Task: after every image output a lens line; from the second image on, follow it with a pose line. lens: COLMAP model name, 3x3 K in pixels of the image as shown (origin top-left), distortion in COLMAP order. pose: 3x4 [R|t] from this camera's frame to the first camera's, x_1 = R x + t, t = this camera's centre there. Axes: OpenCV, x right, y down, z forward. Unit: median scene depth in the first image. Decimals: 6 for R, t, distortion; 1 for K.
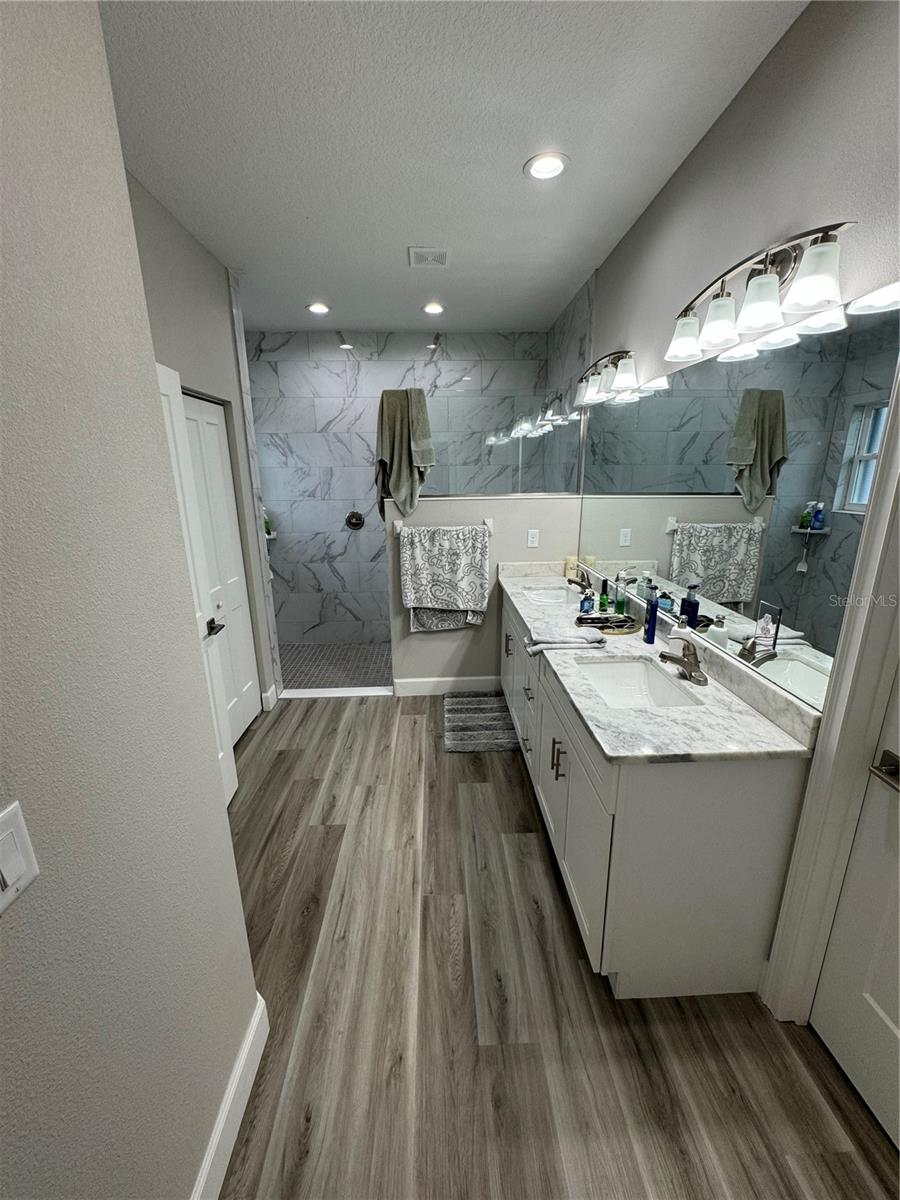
lens RADIAL K [[475.7, 0, 450.0], [0, 475.7, 600.0], [0, 0, 1]] dist [-0.001052, -0.000053]
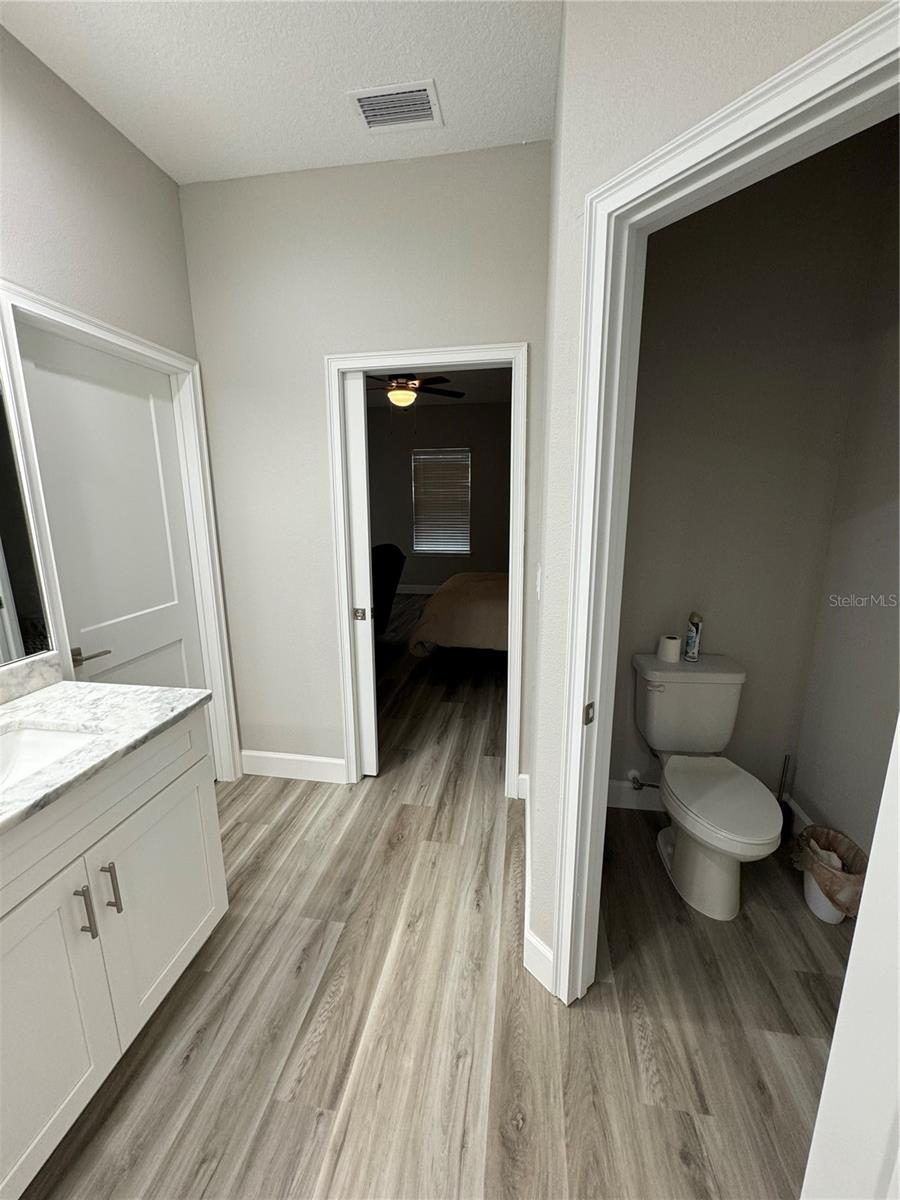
lens RADIAL K [[475.7, 0, 450.0], [0, 475.7, 600.0], [0, 0, 1]] dist [-0.001052, -0.000053]
pose [[-0.981472, -0.026188, 0.189808, -0.345931], [0.063434, 0.890342, 0.450852, -0.274900], [-0.180801, 0.454539, -0.872184, 1.377487]]
